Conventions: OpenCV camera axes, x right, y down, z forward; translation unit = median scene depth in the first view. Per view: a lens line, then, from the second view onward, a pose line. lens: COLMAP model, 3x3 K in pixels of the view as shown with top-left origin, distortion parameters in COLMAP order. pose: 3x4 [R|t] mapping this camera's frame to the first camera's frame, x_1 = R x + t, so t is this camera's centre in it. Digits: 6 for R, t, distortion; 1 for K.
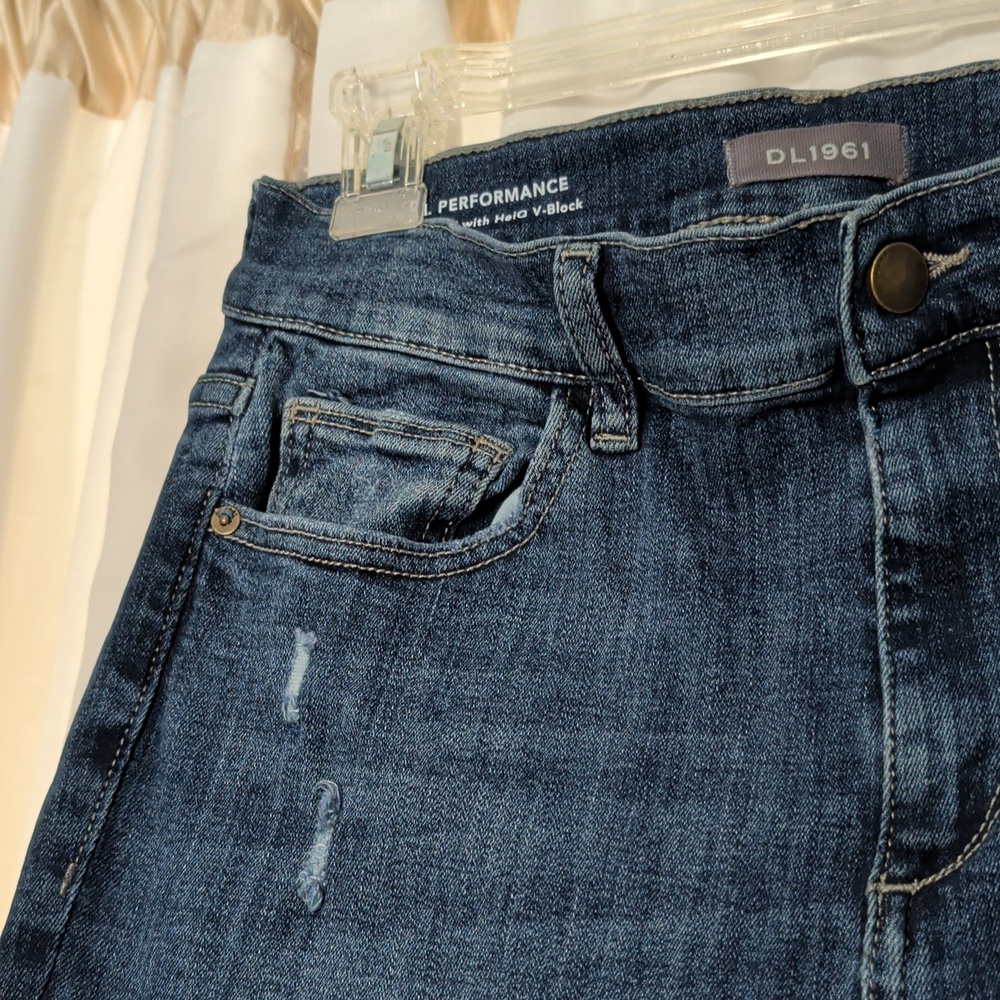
lens RADIAL K [[1351.5, 0, 500.0], [0, 1351.5, 500.0], [0, 0, 1]] dist [0.032161, -0.121981]
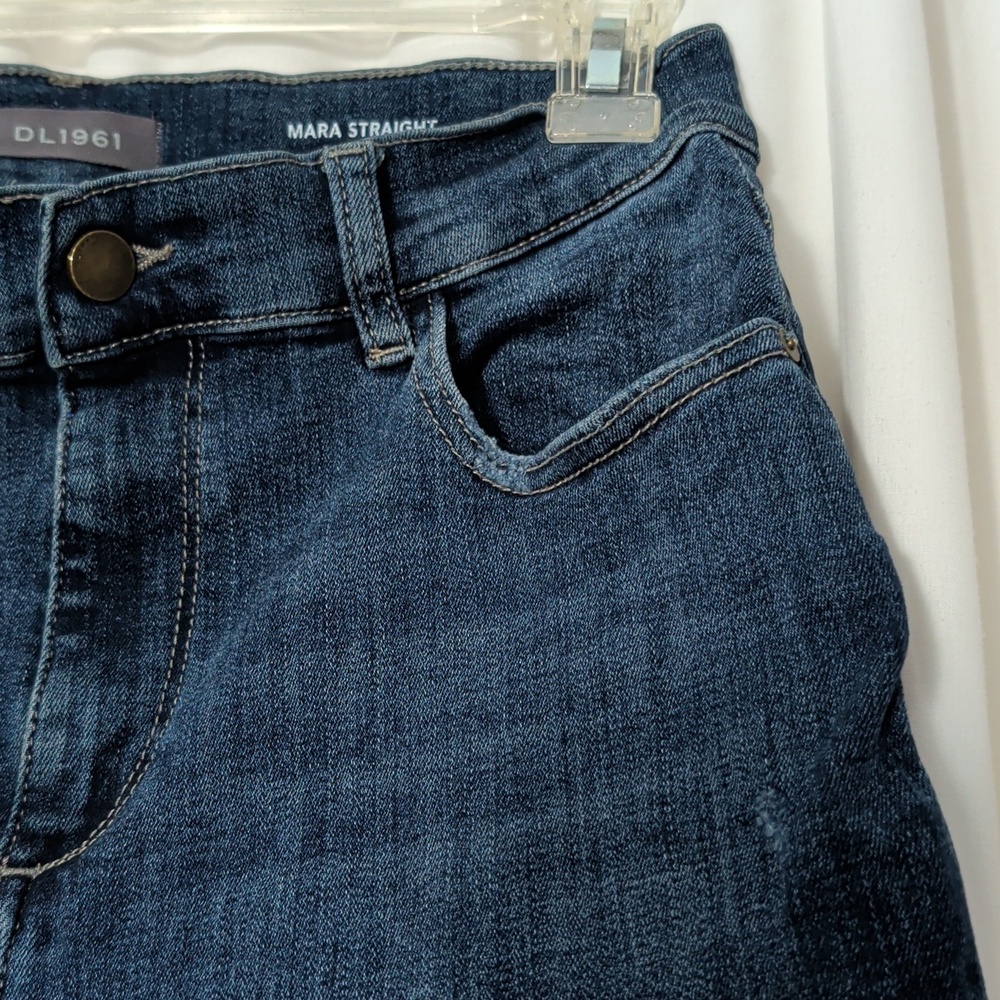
lens RADIAL K [[1351.8, 0, 502.0], [0, 1351.8, 516.7], [0, 0, 1]] dist [0.075073, -0.274420]
pose [[0.967417, 0.083993, 0.238850, 0.357729], [-0.081578, 0.996466, -0.019996, 0.017286], [-0.239685, -0.000140, 0.970851, -0.048185]]
